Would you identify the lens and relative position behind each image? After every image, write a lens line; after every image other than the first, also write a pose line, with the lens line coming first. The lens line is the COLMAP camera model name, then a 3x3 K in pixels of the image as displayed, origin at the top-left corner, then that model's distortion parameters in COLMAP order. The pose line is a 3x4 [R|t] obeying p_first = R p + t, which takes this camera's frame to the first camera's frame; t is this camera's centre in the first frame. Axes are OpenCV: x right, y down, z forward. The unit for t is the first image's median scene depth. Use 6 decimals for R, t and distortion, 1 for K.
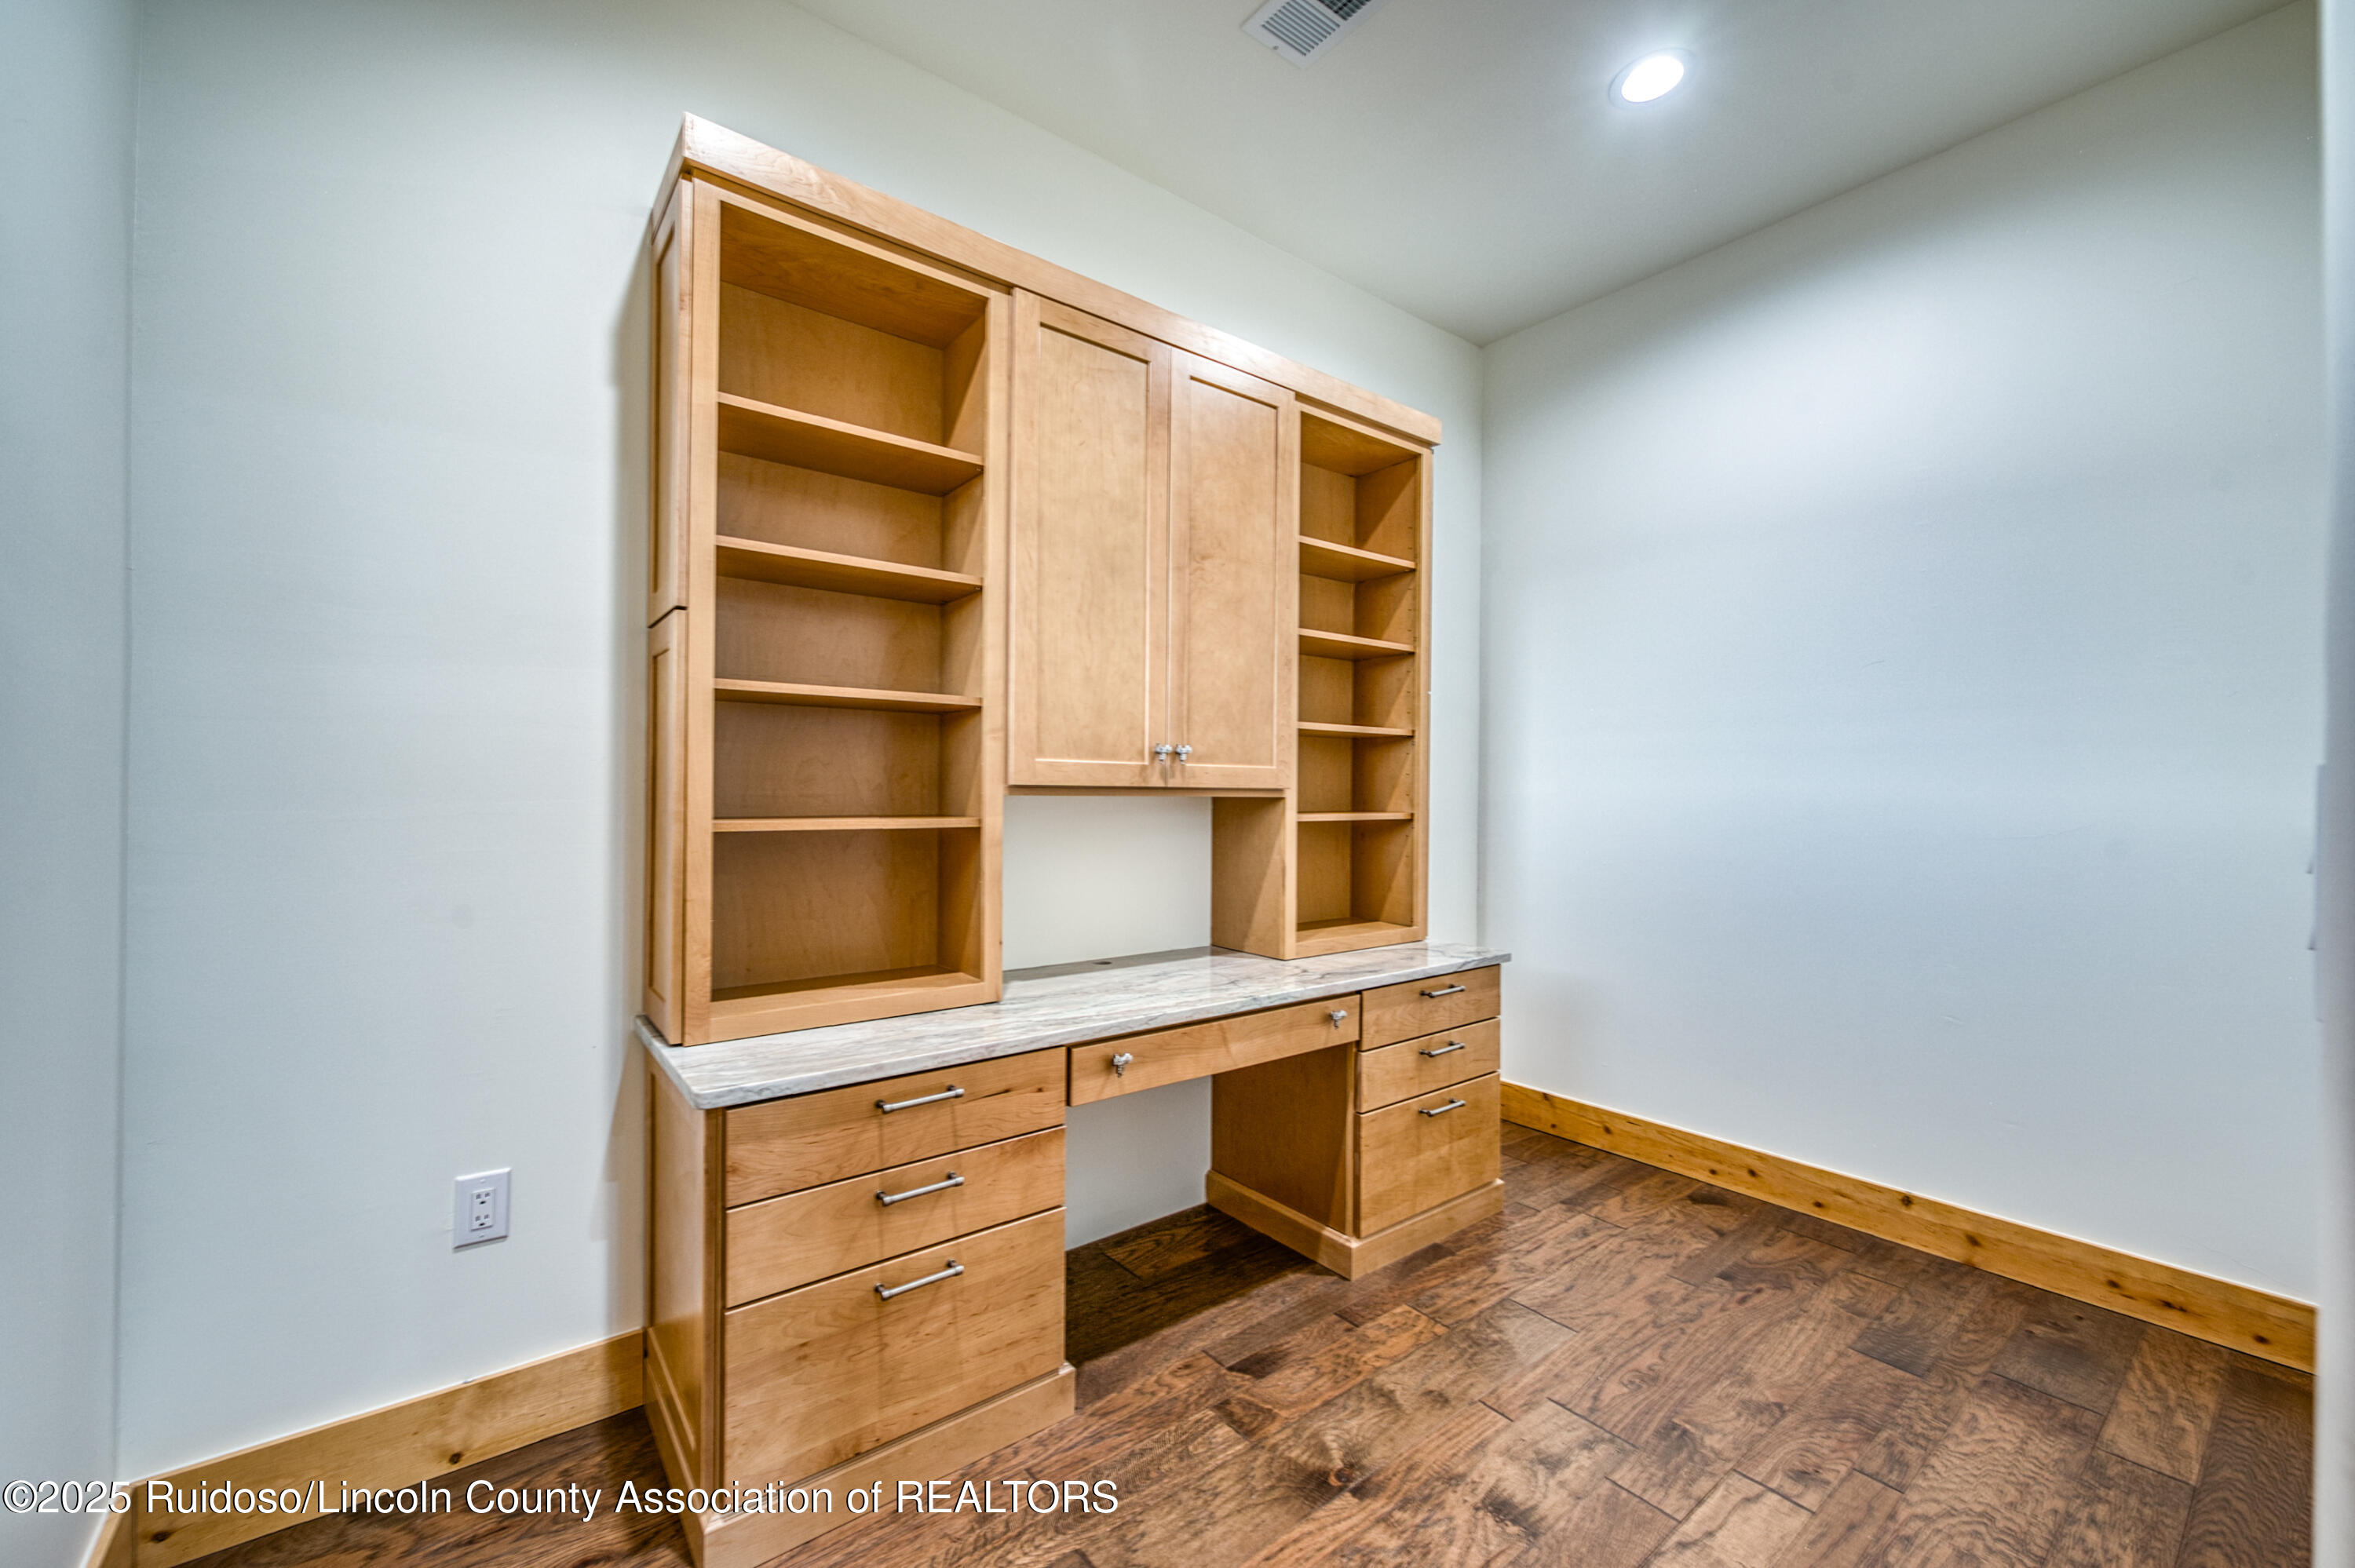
lens RADIAL K [[957.2, 0, 1155.8], [0, 957.2, 788.8], [0, 0, 1]] dist [0.001071, 0.000337]
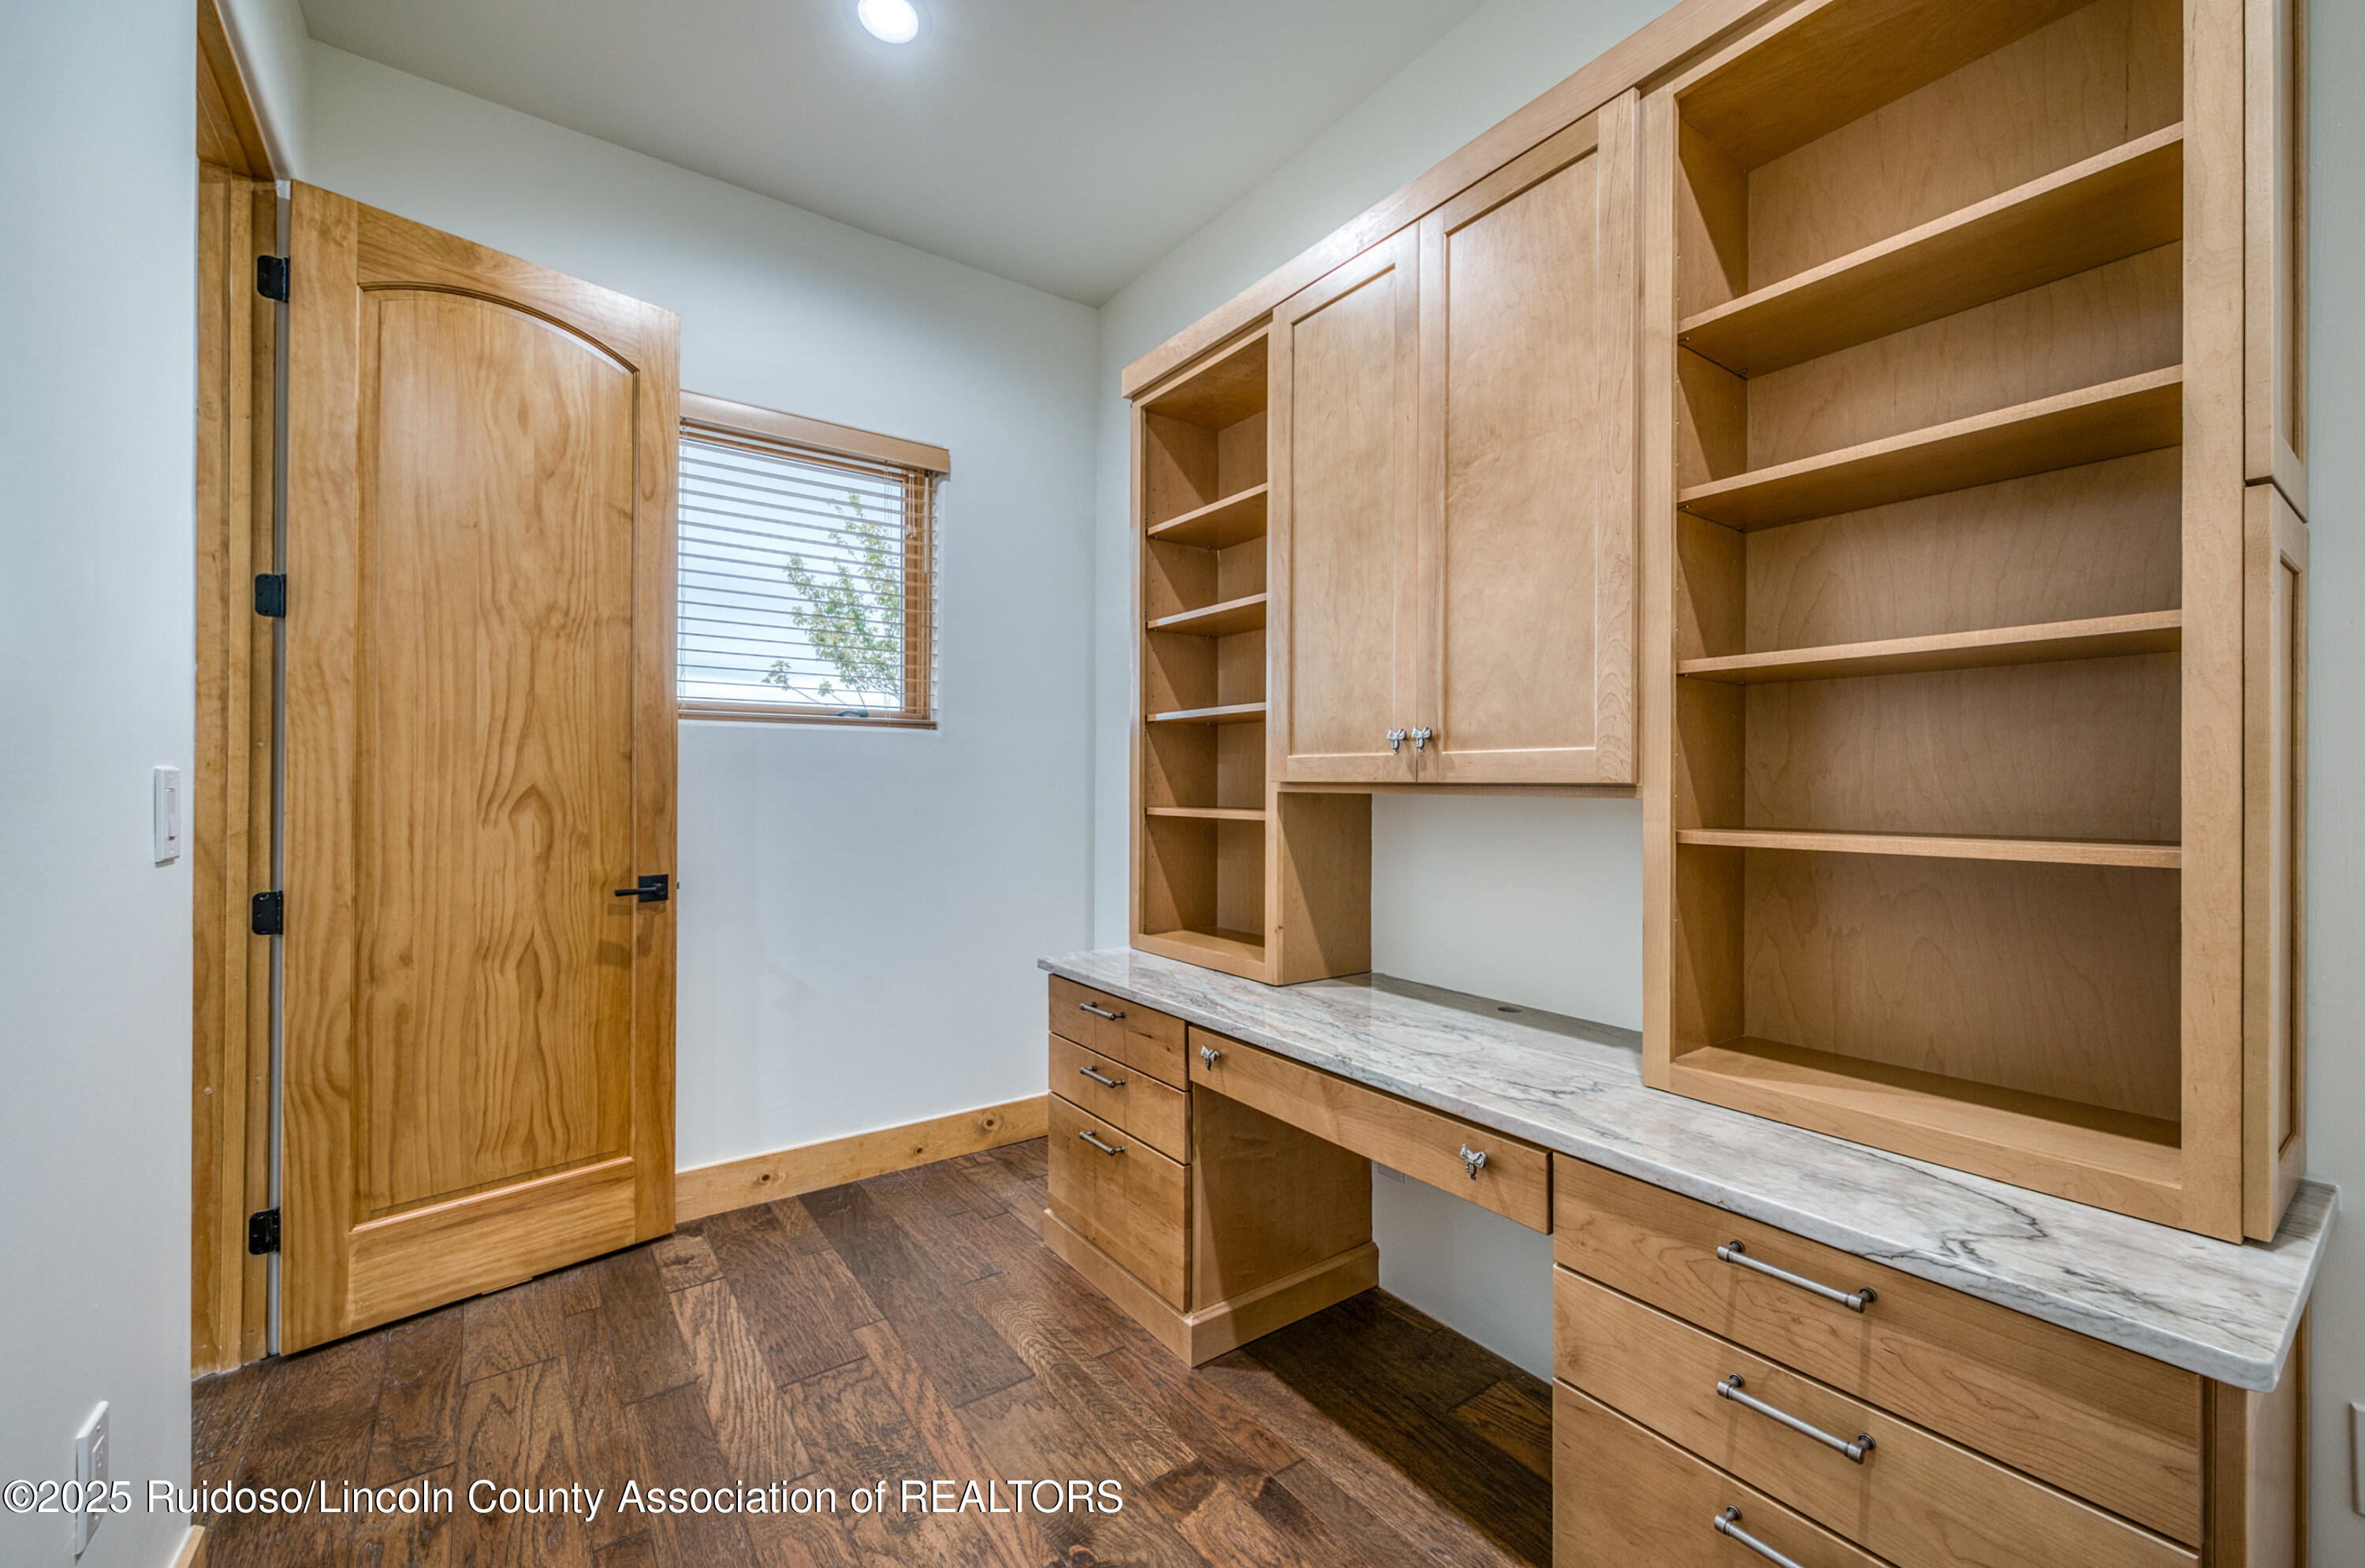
lens RADIAL K [[936.6, 0, 1158.5], [0, 936.6, 781.6], [0, 0, 1]] dist [0.001977, -0.000051]
pose [[-0.049086, -0.005963, -0.998777, 0.819672], [0.000502, 0.999982, -0.005995, 0.001945], [0.998794, -0.000796, -0.049082, 0.857926]]
